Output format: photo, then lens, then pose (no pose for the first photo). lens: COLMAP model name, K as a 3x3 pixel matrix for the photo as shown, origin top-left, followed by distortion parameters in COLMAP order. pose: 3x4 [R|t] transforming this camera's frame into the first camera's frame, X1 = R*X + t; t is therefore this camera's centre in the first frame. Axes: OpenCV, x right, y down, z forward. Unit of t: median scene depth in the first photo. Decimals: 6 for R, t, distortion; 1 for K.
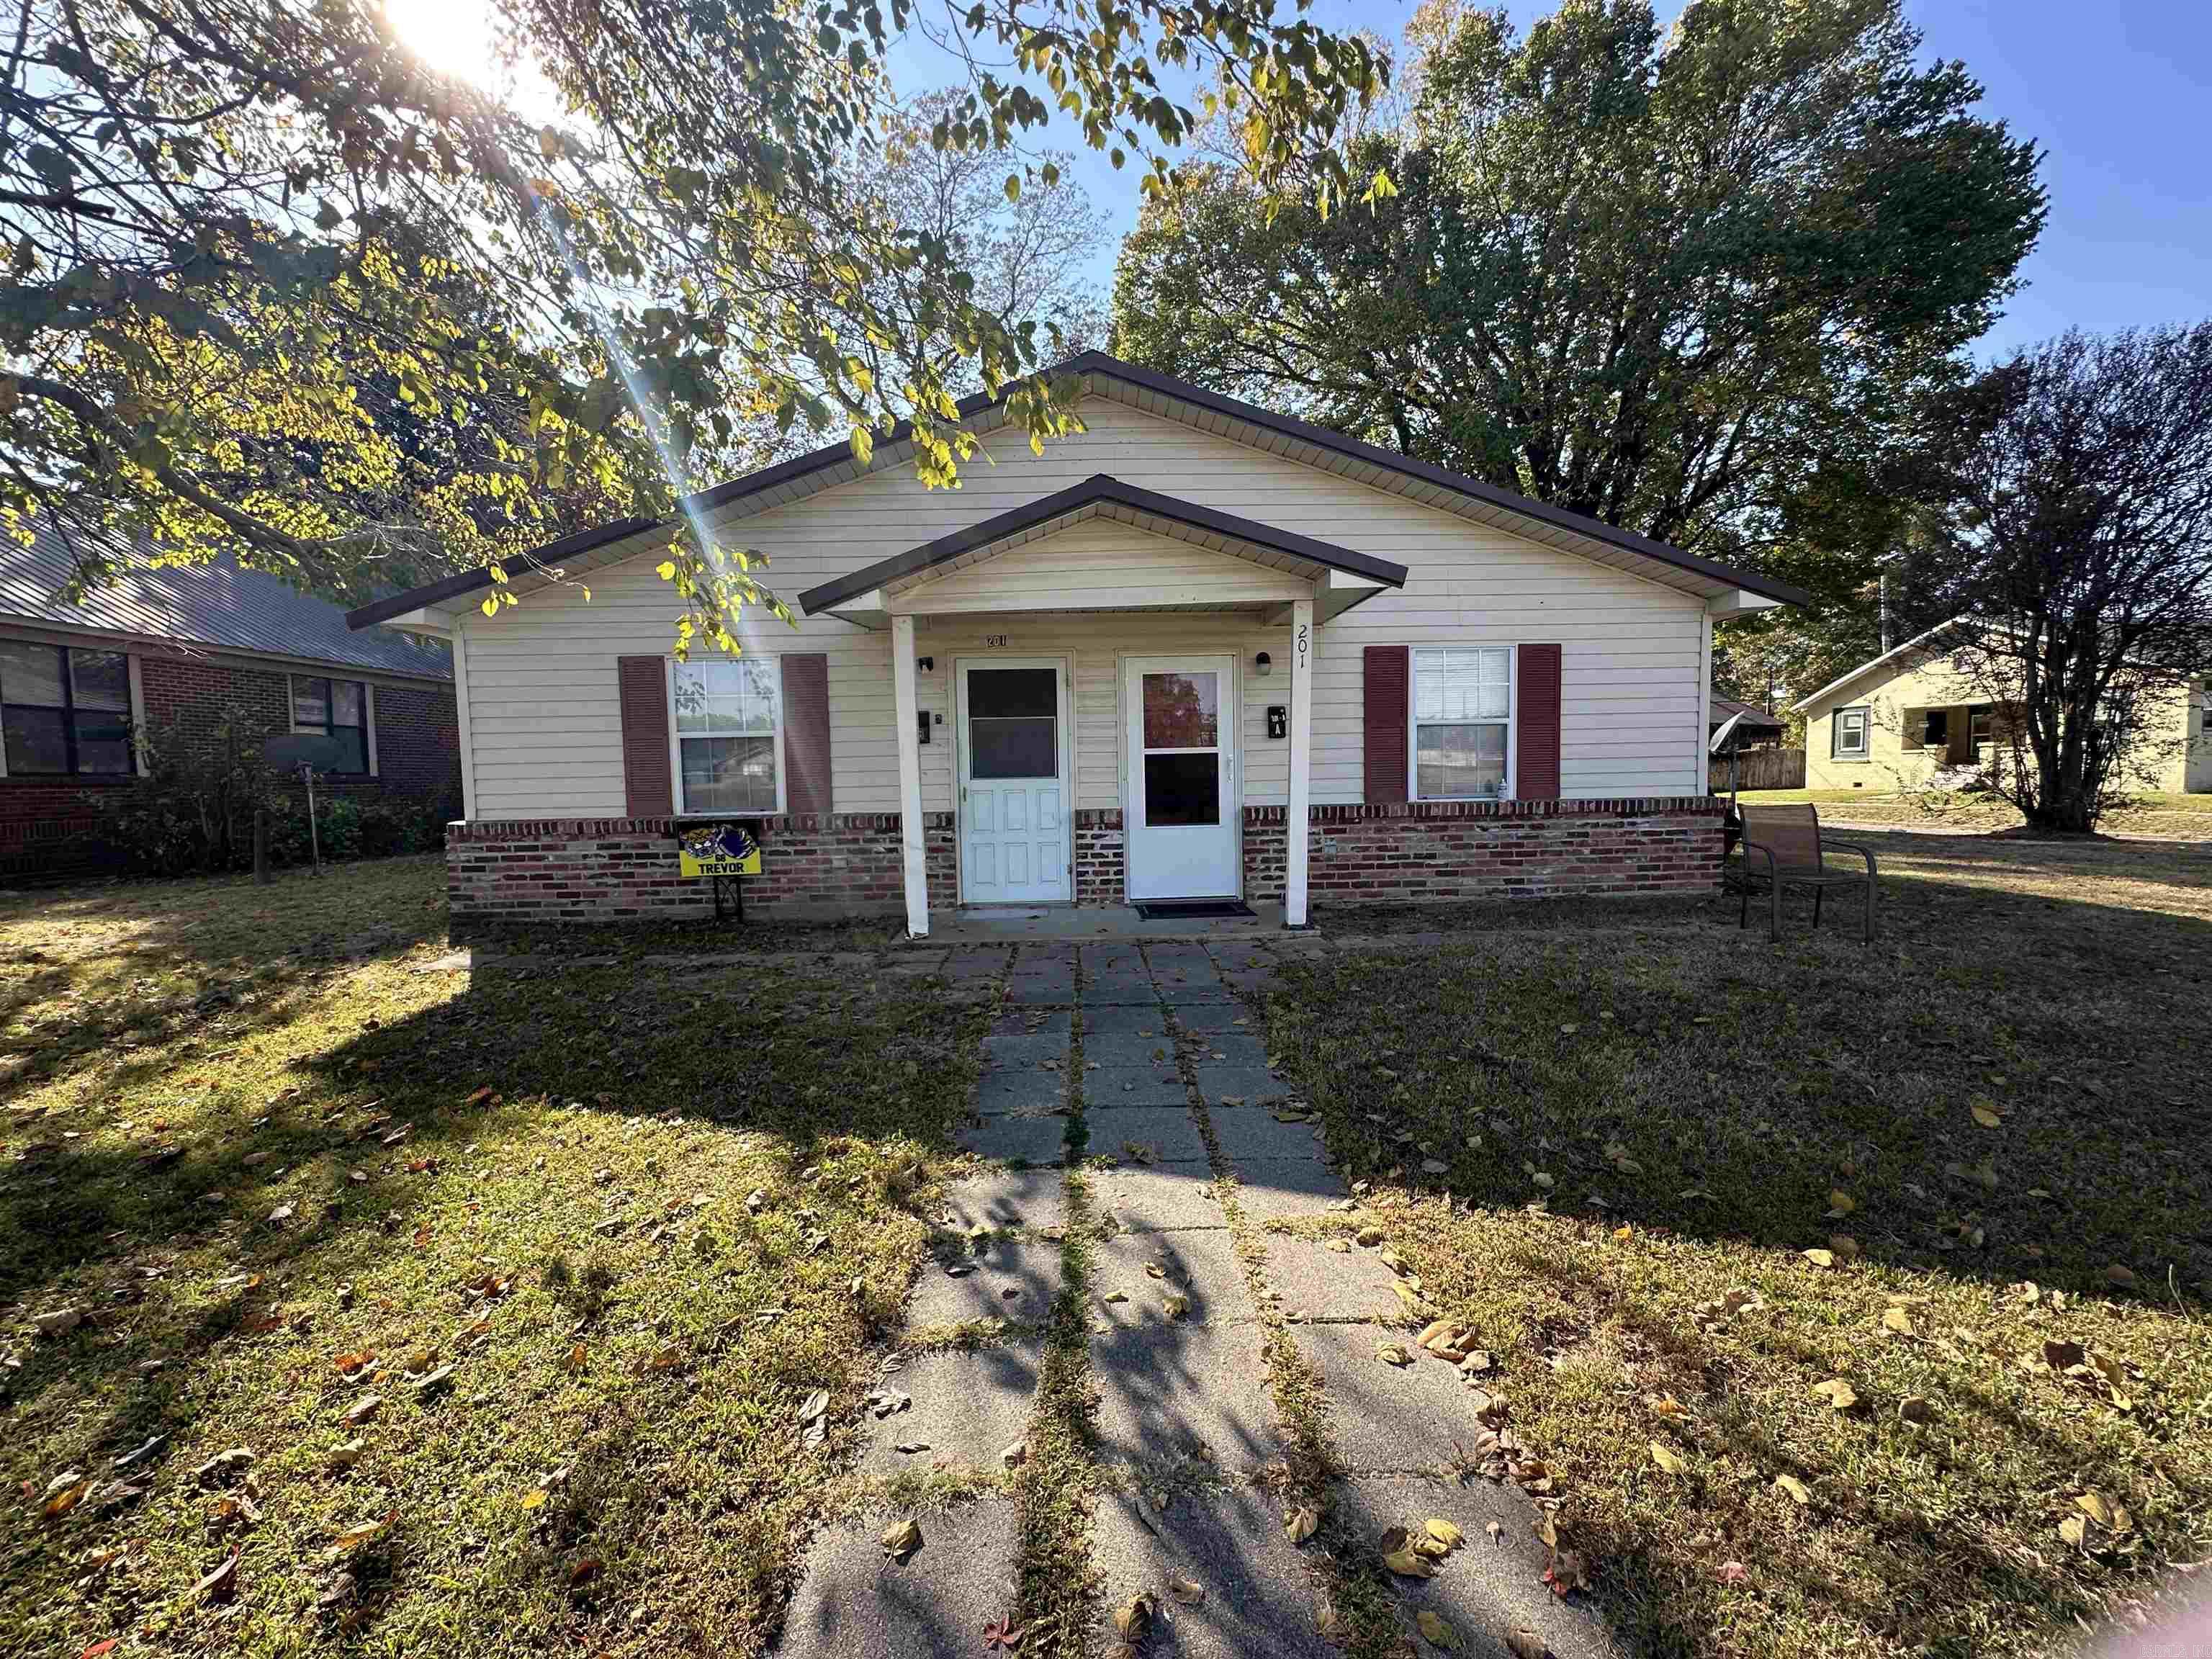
lens RADIAL K [[881.4, 0, 1090.5], [0, 881.4, 840.6], [0, 0, 1]] dist [-0.004162, 0.000592]
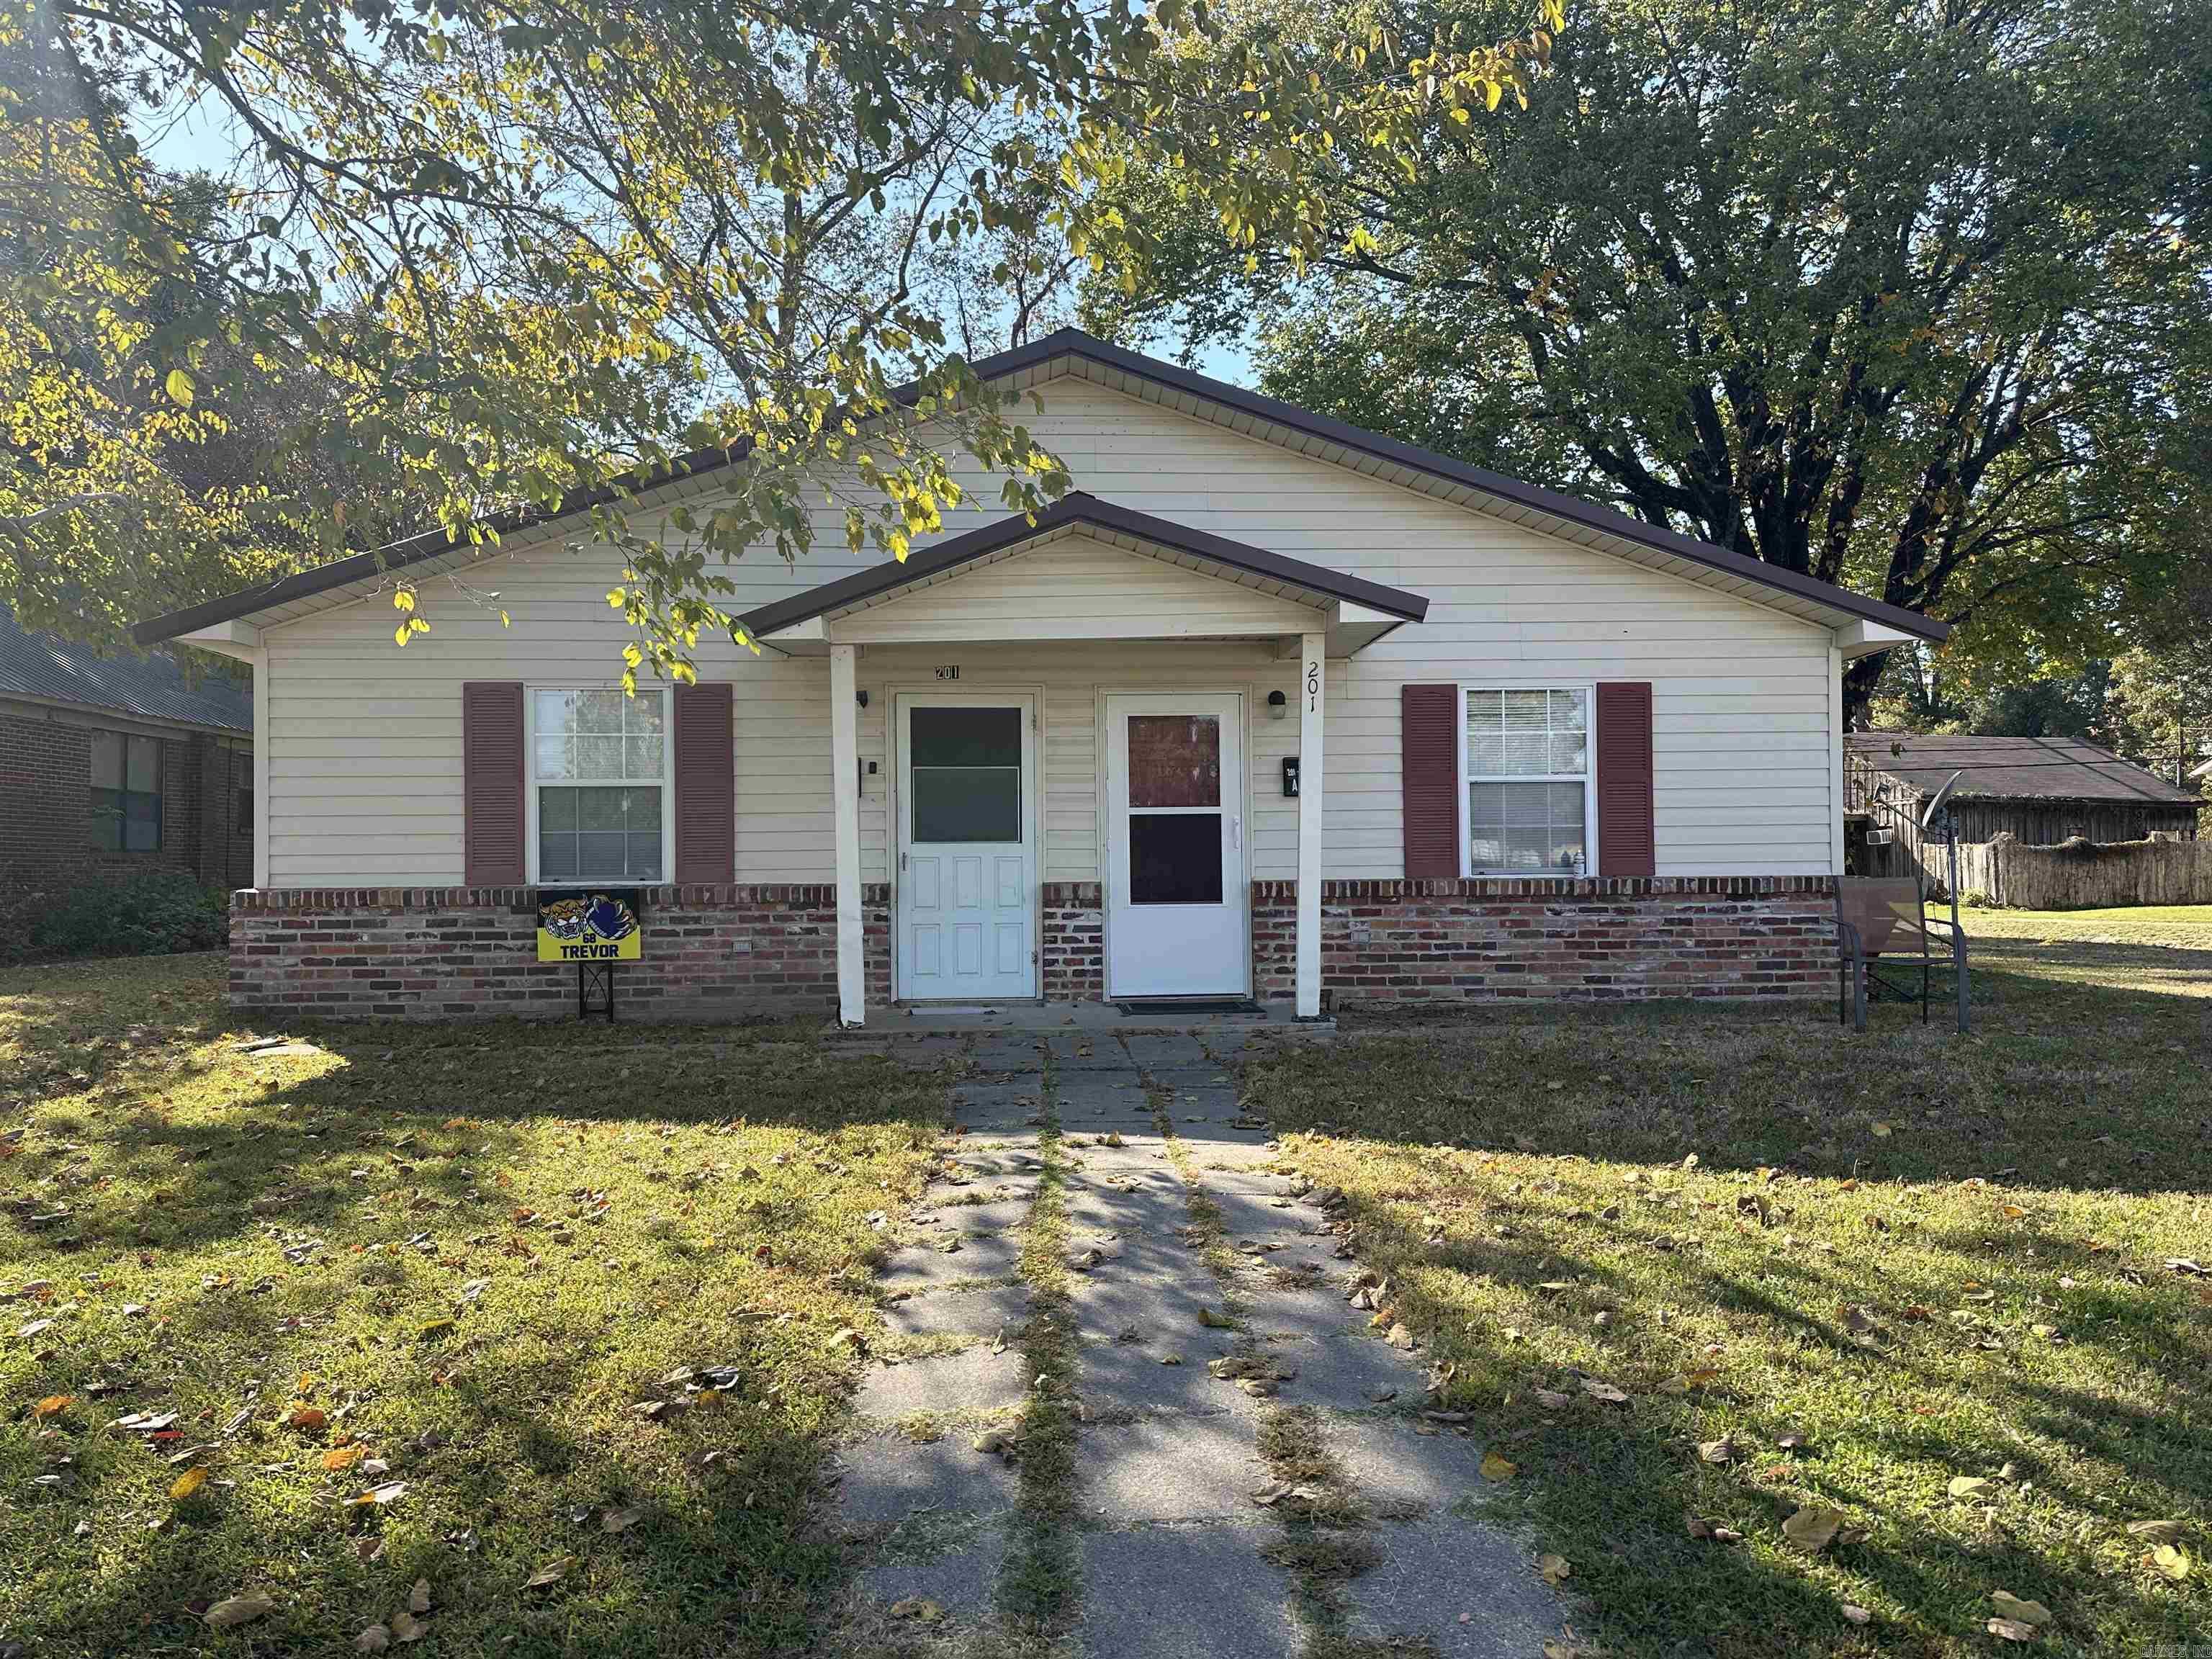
lens RADIAL K [[1544.1, 0, 1115.1], [0, 1544.1, 839.5], [0, 0, 1]] dist [0.086694, -0.000685]
pose [[0.999024, 0.010246, 0.042964, -0.012046], [-0.006248, 0.995725, -0.092159, 0.055289], [-0.043725, 0.091800, 0.994817, -0.402065]]
